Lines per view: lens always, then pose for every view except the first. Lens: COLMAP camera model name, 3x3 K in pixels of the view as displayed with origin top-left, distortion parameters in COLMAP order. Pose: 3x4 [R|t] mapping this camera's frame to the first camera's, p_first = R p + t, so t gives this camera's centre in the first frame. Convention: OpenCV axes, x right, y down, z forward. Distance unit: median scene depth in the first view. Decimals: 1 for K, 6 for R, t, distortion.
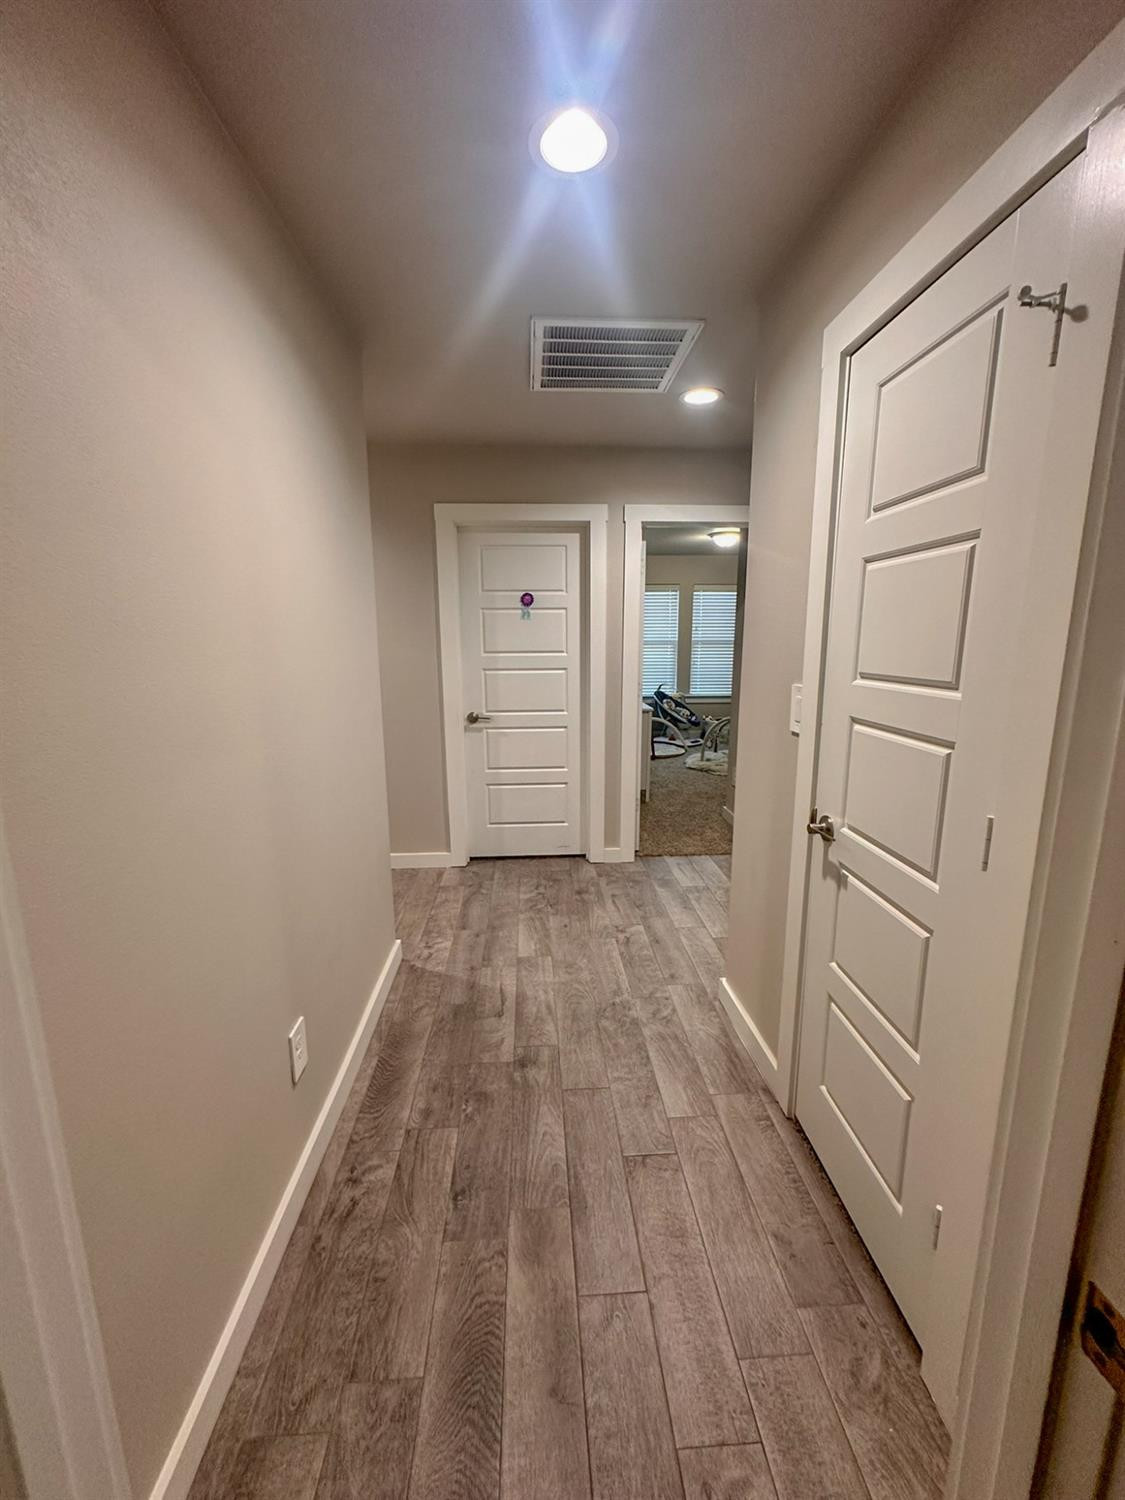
lens RADIAL K [[597.1, 0, 565.7], [0, 597.1, 751.4], [0, 0, 1]] dist [-0.003959, 0.000821]
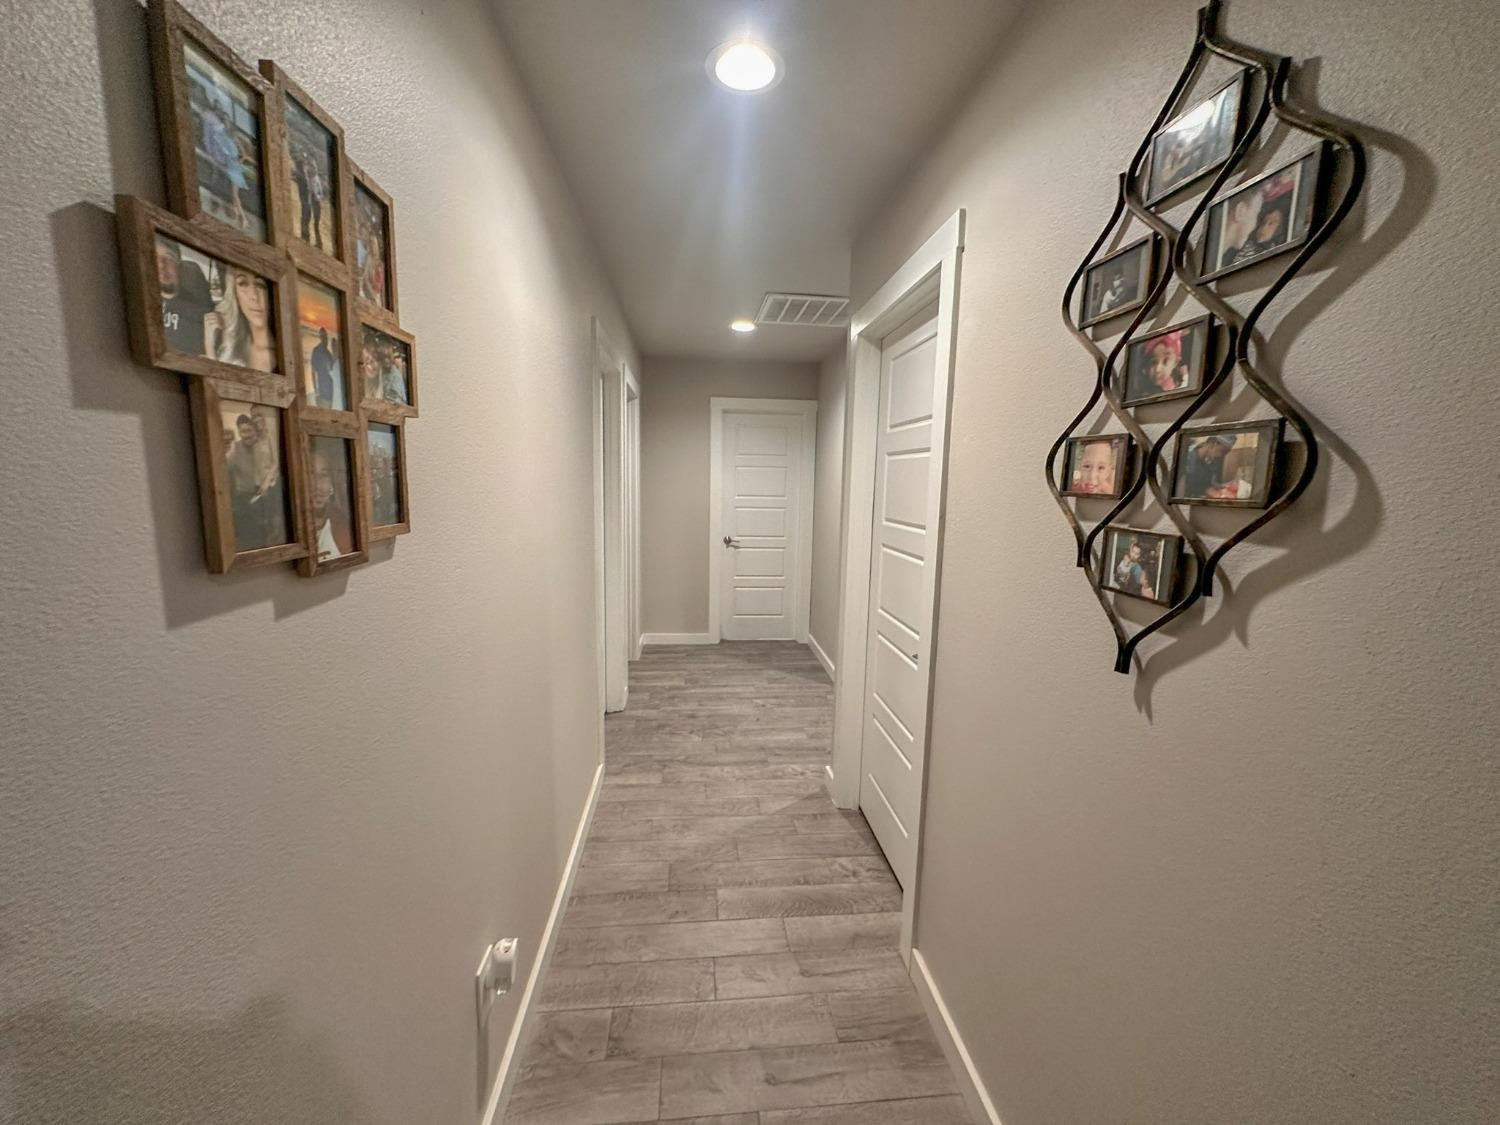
lens RADIAL K [[597.1, 0, 751.2], [0, 597.1, 560.3], [0, 0, 1]] dist [-0.003959, 0.000821]
pose [[-0.033636, -0.133031, 0.990541, -1.094263], [0.169017, 0.976069, 0.136827, -0.188138], [-0.985039, 0.172020, -0.010347, 0.907593]]
